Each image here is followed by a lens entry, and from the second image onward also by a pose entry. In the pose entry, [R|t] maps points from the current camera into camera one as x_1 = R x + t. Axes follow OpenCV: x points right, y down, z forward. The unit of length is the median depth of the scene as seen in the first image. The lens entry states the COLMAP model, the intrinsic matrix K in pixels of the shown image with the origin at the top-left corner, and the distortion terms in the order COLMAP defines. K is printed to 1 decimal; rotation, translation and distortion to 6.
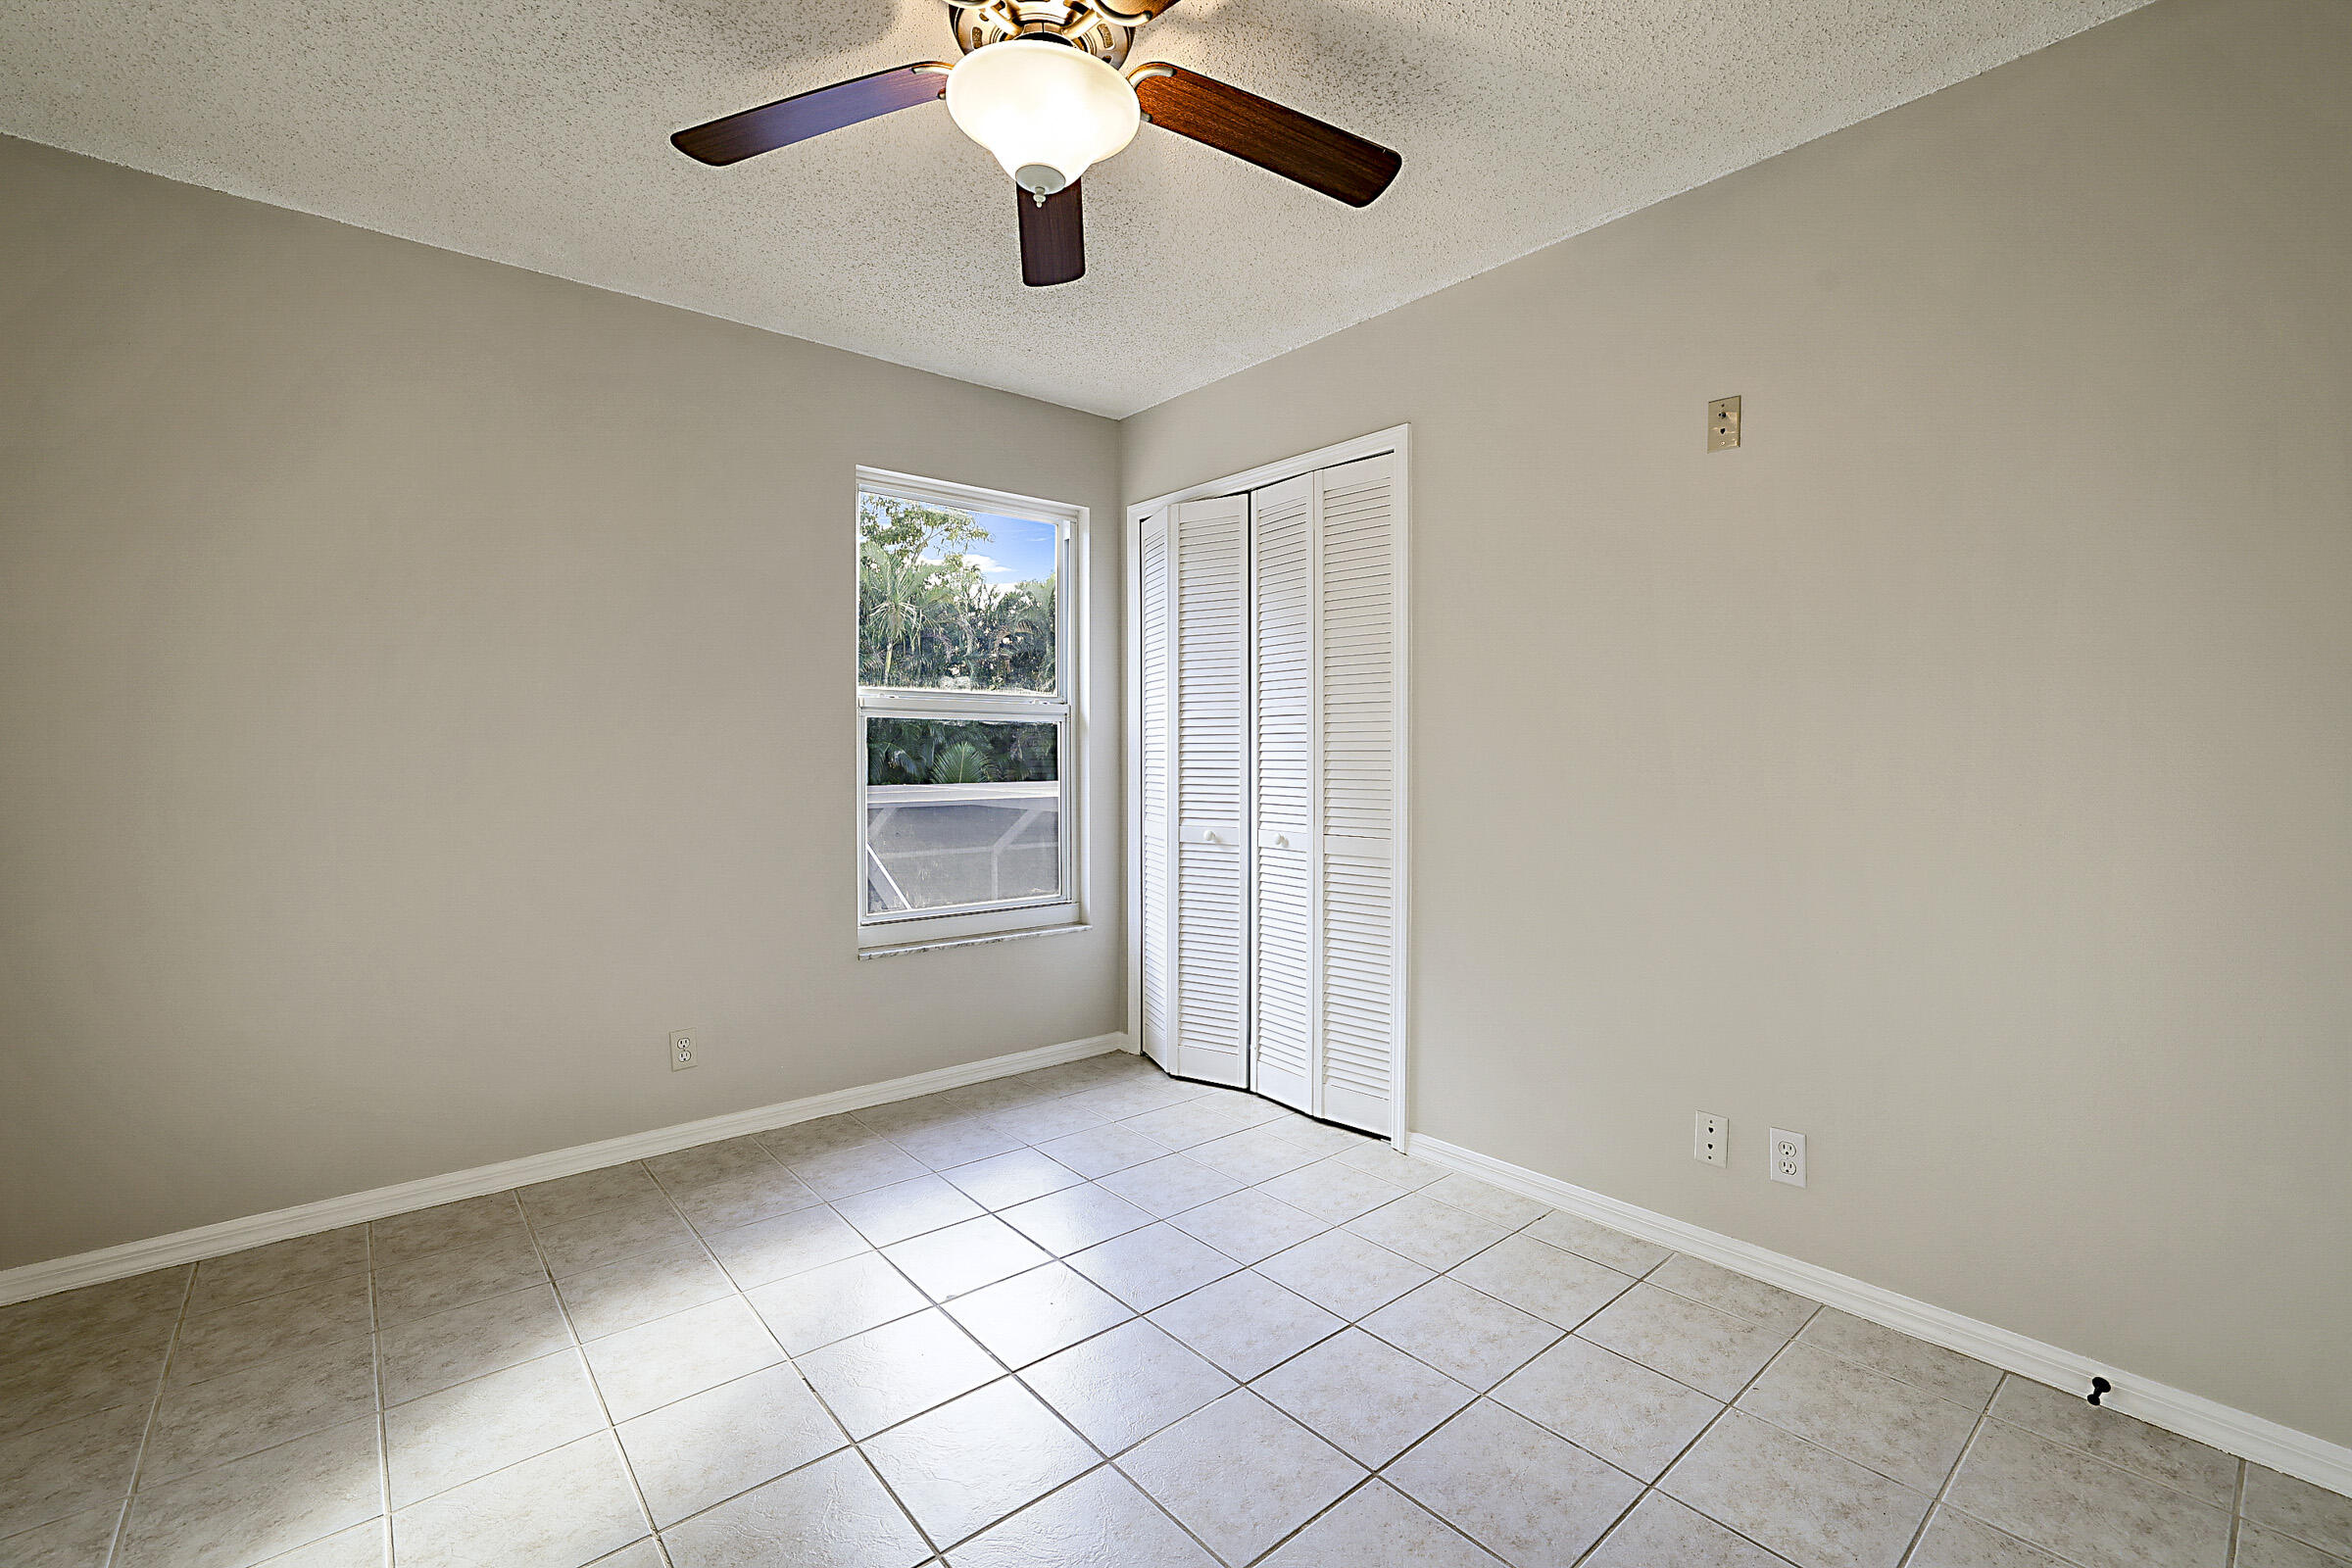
lens RADIAL K [[1011.0, 0, 1178.6], [0, 1011.0, 769.3], [0, 0, 1]] dist [-0.041003, 0.013407]
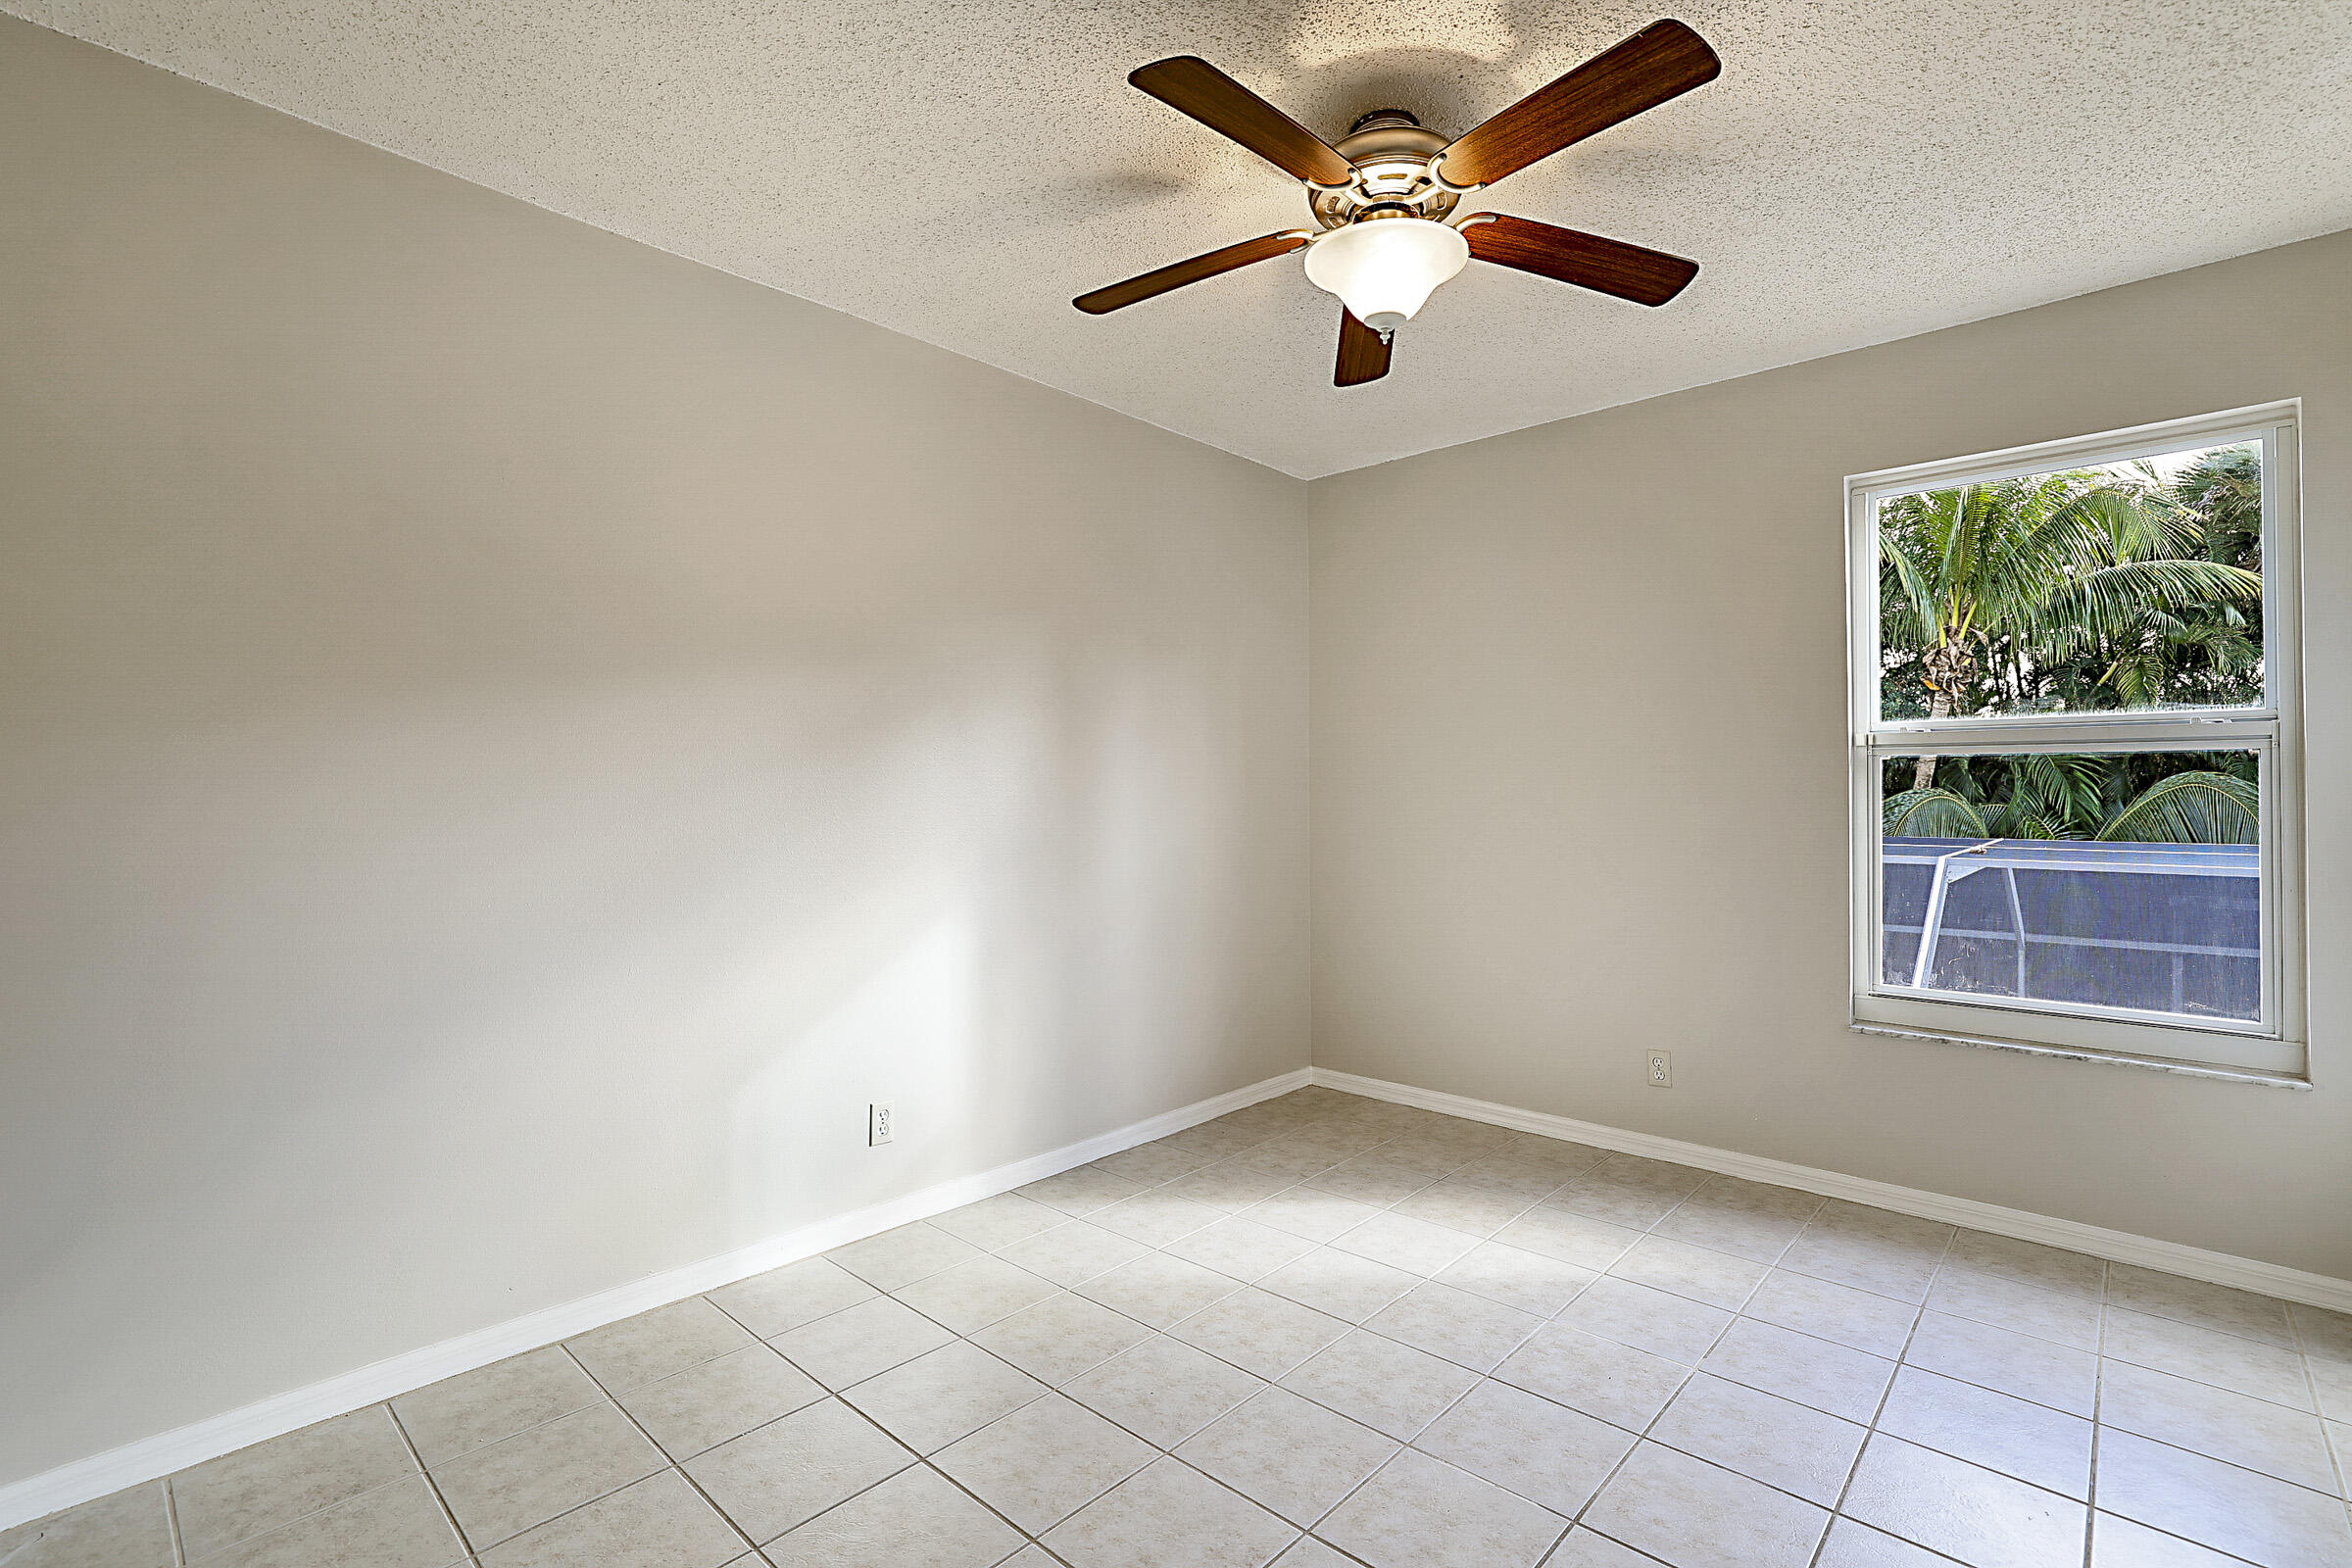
lens RADIAL K [[1050.8, 0, 1178.7], [0, 1050.8, 775.1], [0, 0, 1]] dist [-0.050875, 0.019405]
pose [[0.123142, -0.021134, -0.992164, 0.614693], [-0.016083, 0.999599, -0.023288, -0.006814], [0.992259, 0.018825, 0.122753, 0.354230]]
